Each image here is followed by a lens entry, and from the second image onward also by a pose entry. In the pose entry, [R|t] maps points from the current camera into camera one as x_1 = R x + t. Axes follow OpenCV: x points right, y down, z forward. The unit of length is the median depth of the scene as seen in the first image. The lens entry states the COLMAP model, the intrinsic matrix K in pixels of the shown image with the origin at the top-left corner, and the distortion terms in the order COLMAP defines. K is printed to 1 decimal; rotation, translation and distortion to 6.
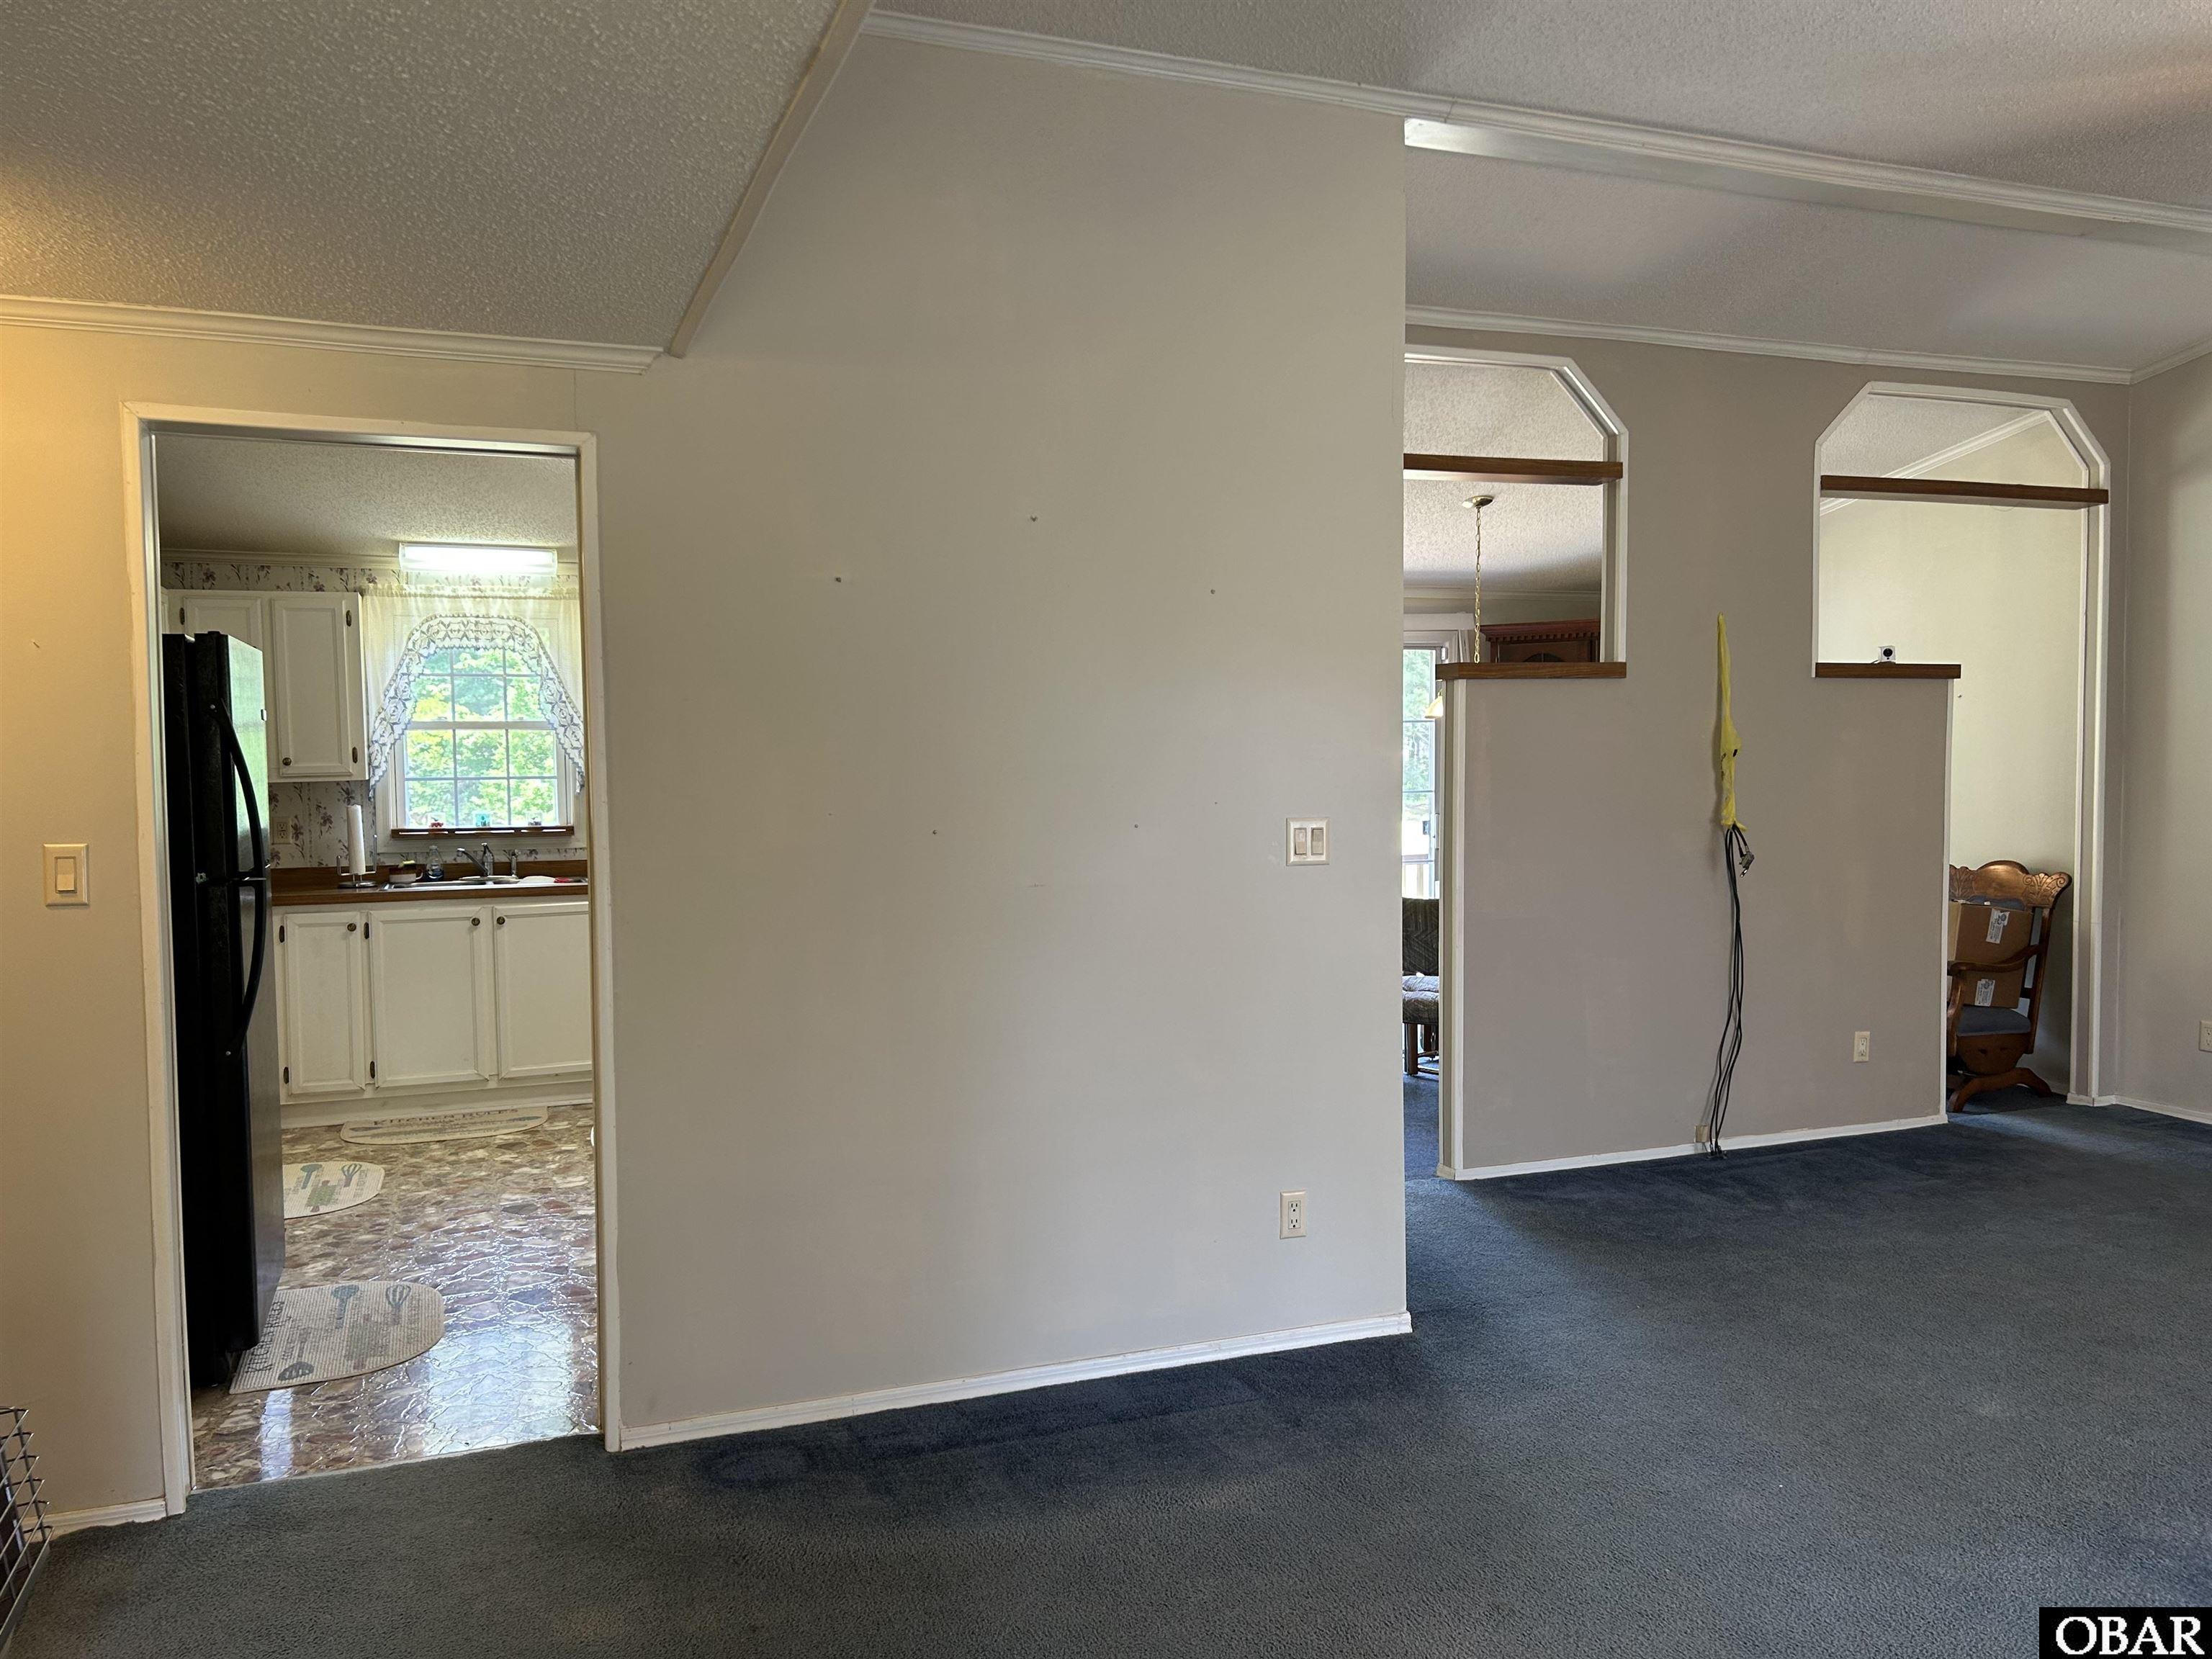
lens RADIAL K [[1667.4, 0, 1106.0], [0, 1667.4, 841.3], [0, 0, 1]] dist [0.032585, -0.040644]
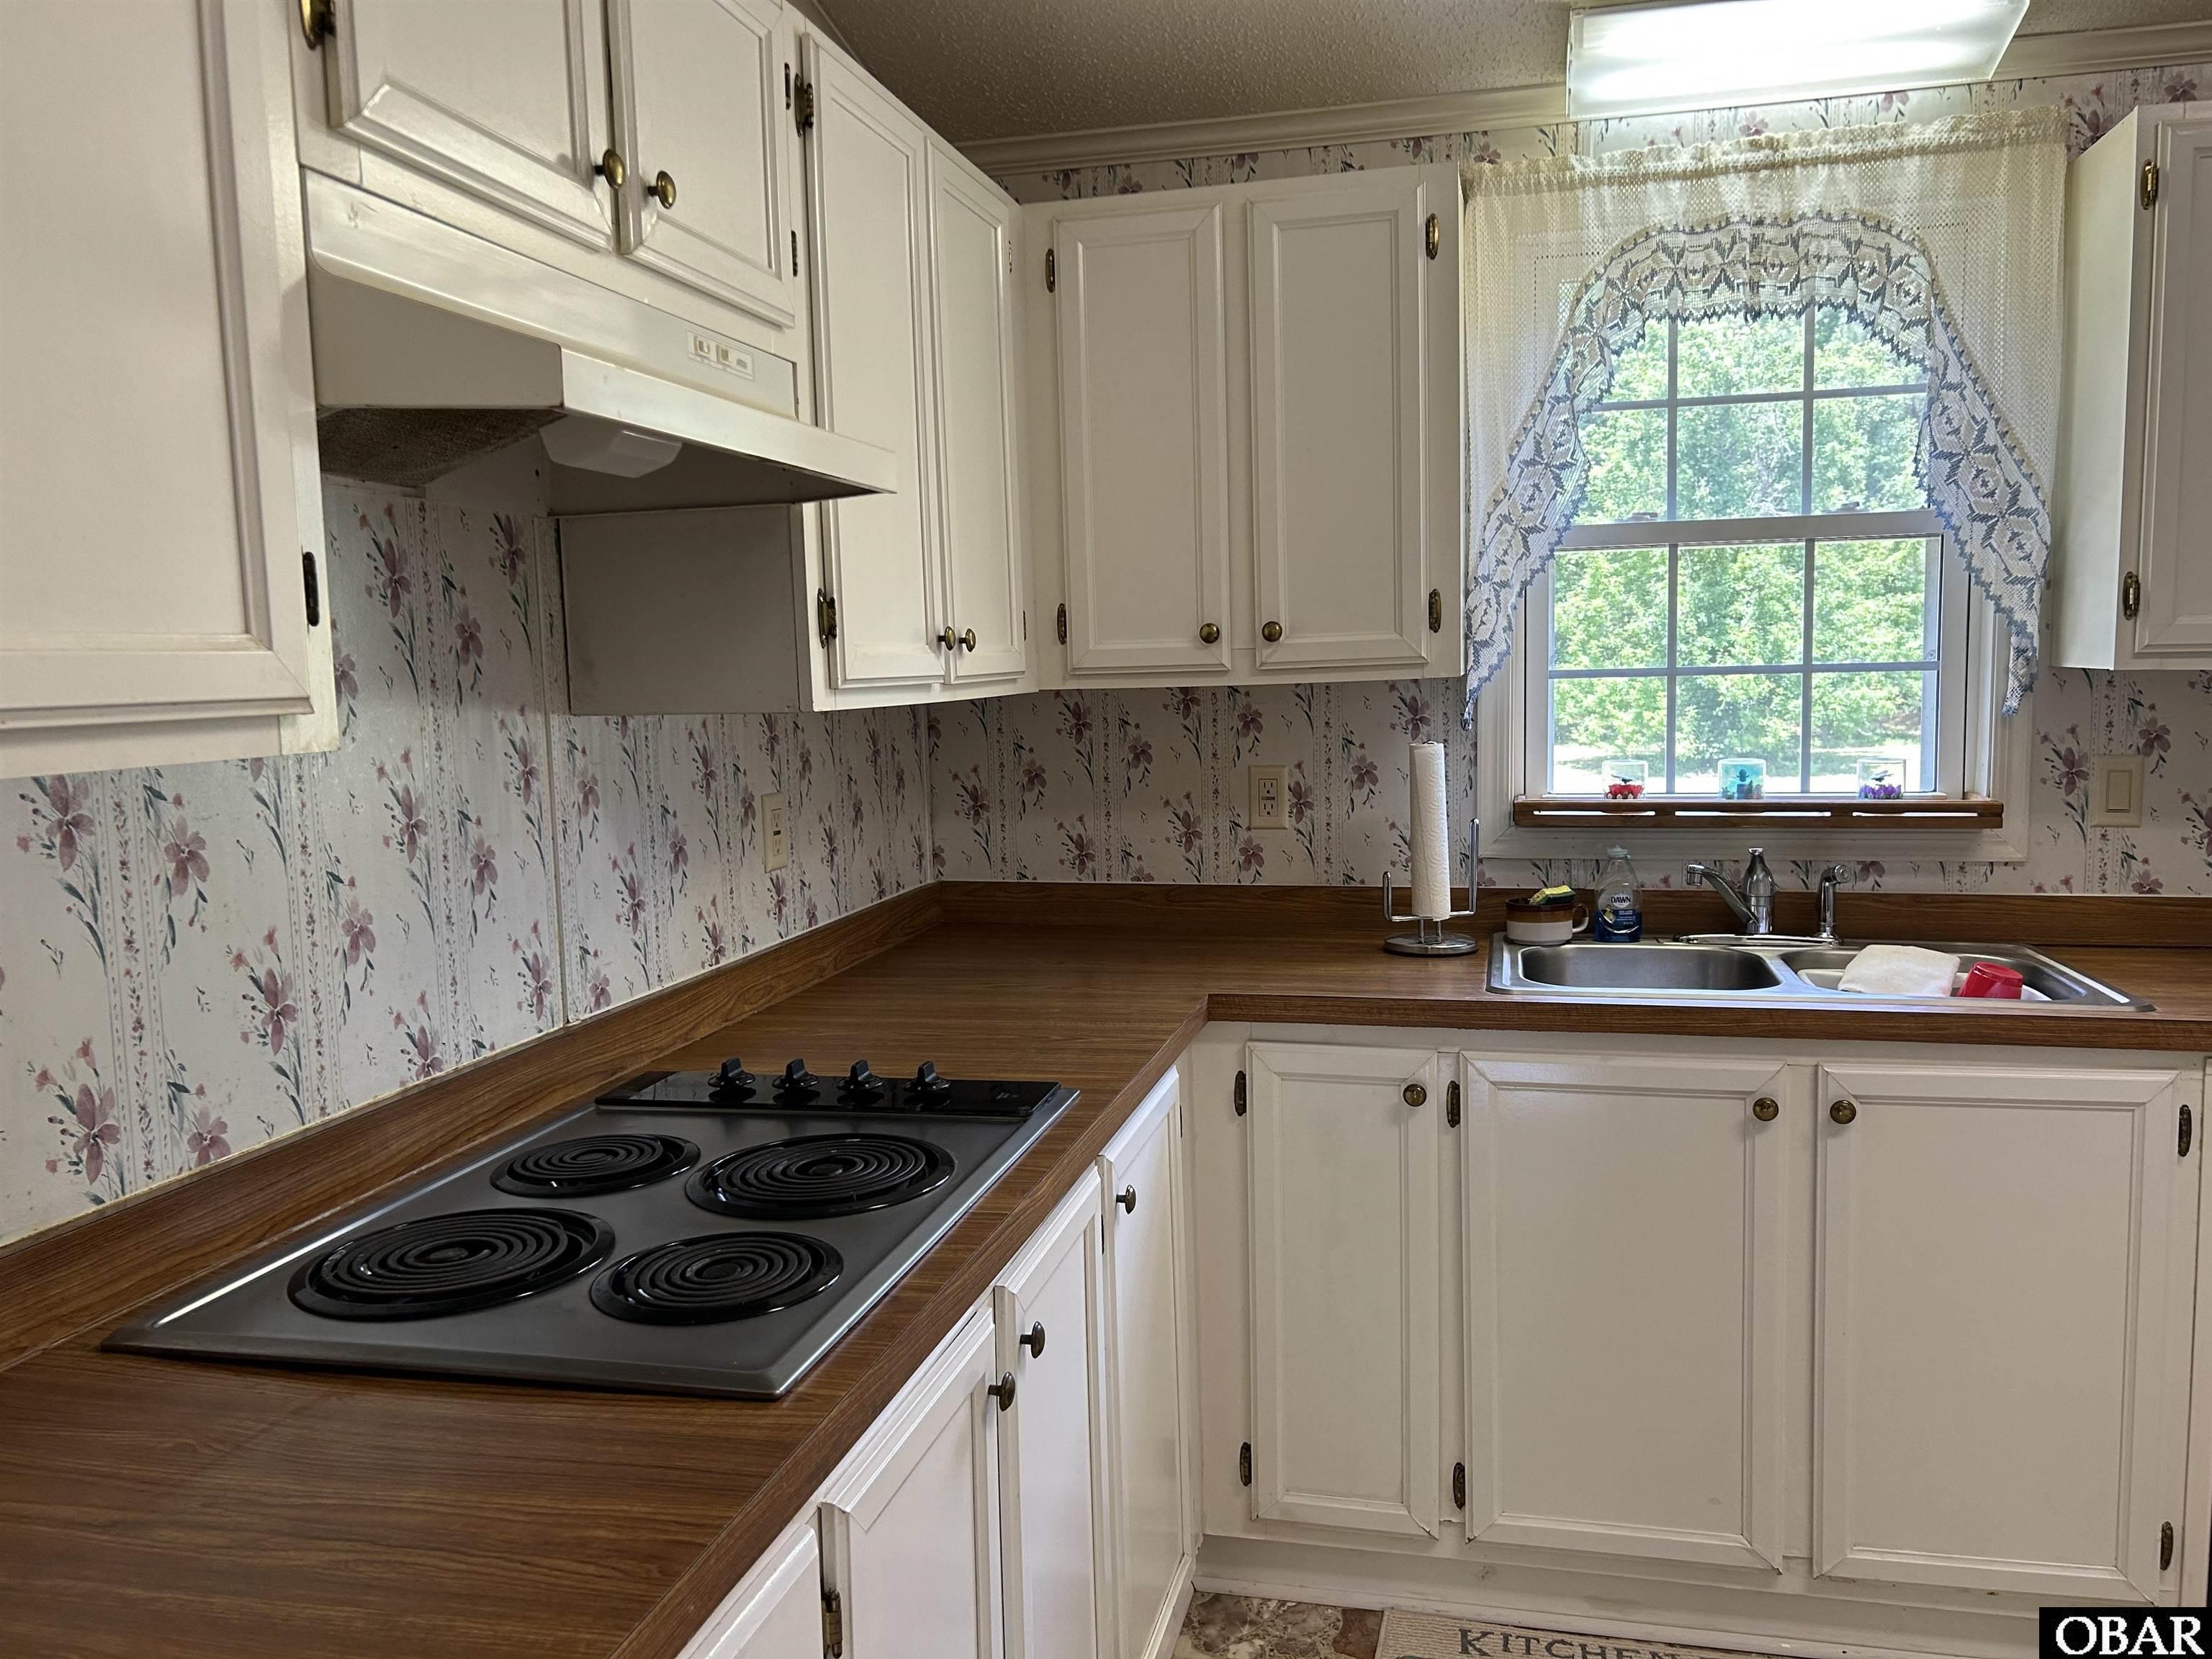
lens RADIAL K [[1664.4, 0, 1106.0], [0, 1664.4, 829.5], [0, 0, 1]] dist [0.093371, -0.170199]
pose [[0.821334, 0.047941, -0.568430, -0.280520], [-0.015754, 0.997989, 0.061406, -0.023184], [0.570230, -0.041480, 0.820437, 0.619989]]
